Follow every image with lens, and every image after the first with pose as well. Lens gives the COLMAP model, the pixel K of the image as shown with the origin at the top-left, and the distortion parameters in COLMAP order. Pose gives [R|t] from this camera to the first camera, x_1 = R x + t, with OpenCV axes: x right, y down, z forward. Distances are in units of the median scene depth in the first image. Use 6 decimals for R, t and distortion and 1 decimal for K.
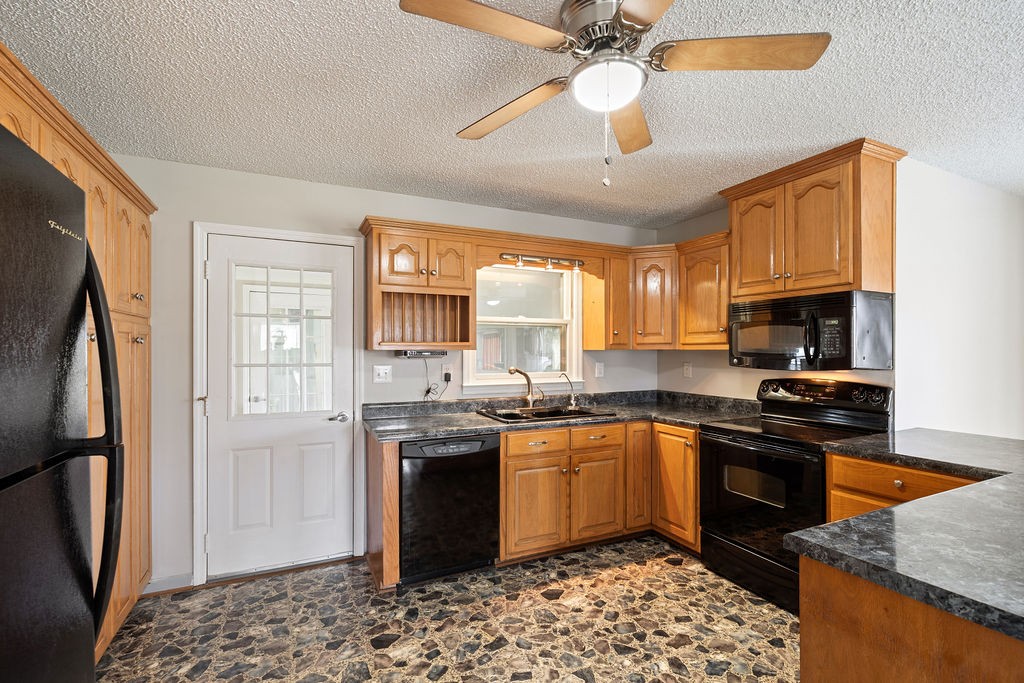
lens RADIAL K [[469.1, 0, 509.6], [0, 469.1, 349.2], [0, 0, 1]] dist [0.004495, 0.000276]
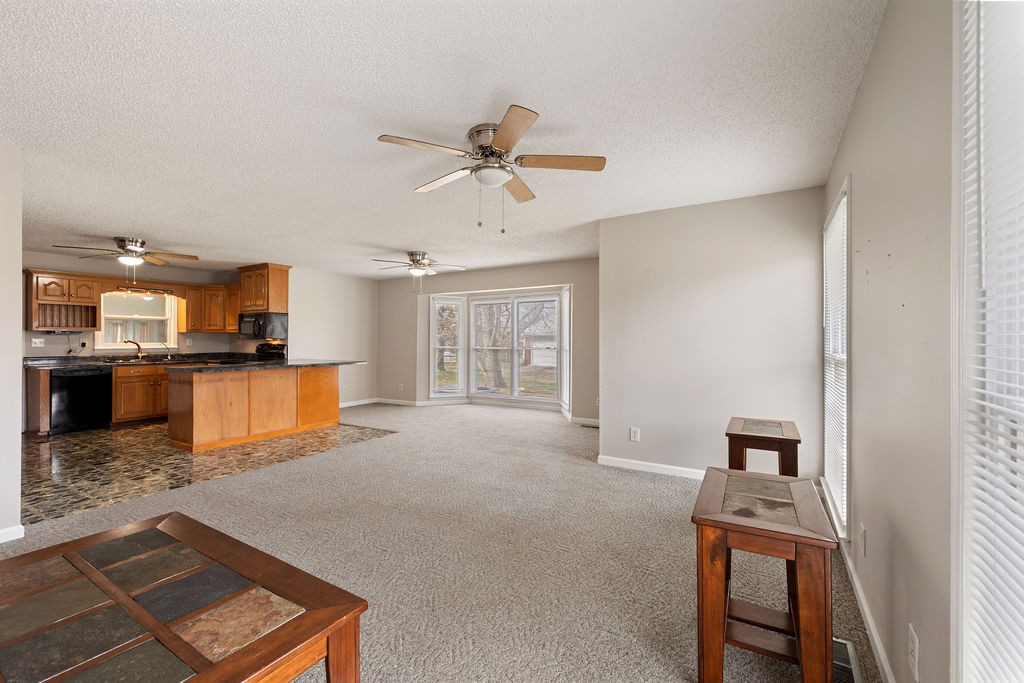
lens RADIAL K [[430.1, 0, 516.3], [0, 430.1, 336.7], [0, 0, 1]] dist [-0.002878, -0.000550]
pose [[0.825259, 0.003438, 0.564744, 0.382320], [-0.003284, 0.999994, -0.001288, 0.022592], [-0.564745, -0.000791, 0.825265, -1.663241]]
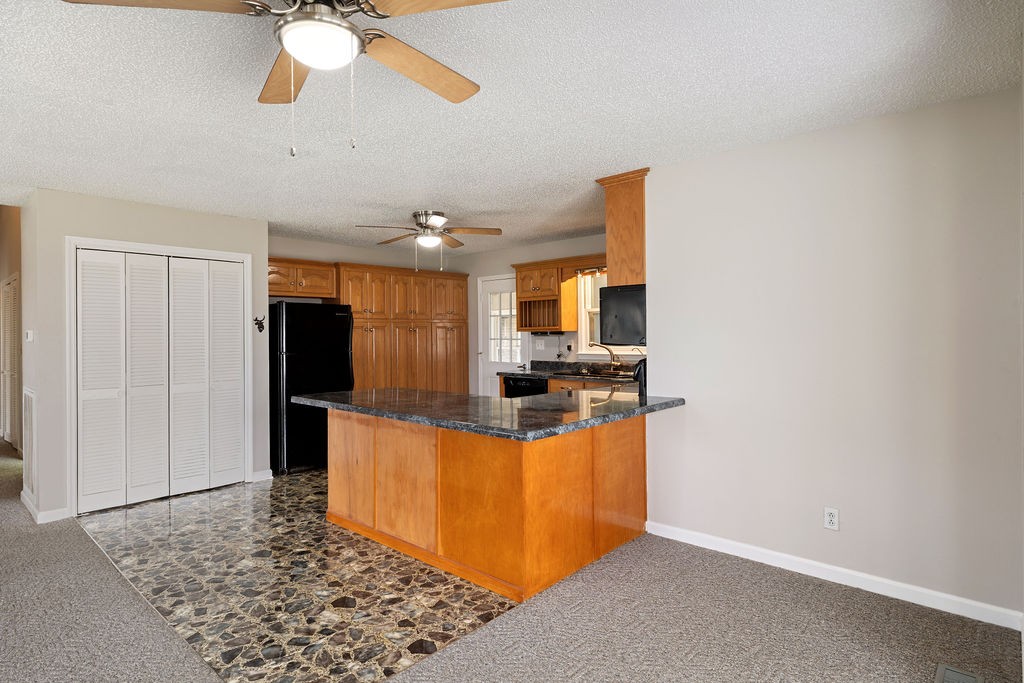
lens RADIAL K [[543.5, 0, 516.5], [0, 543.5, 338.8], [0, 0, 1]] dist [-0.000289, 0.000101]
pose [[0.400796, 0.007254, -0.916139, 1.592570], [0.013195, 0.999819, 0.013689, -0.000247], [0.916072, -0.017575, 0.400628, 0.078246]]
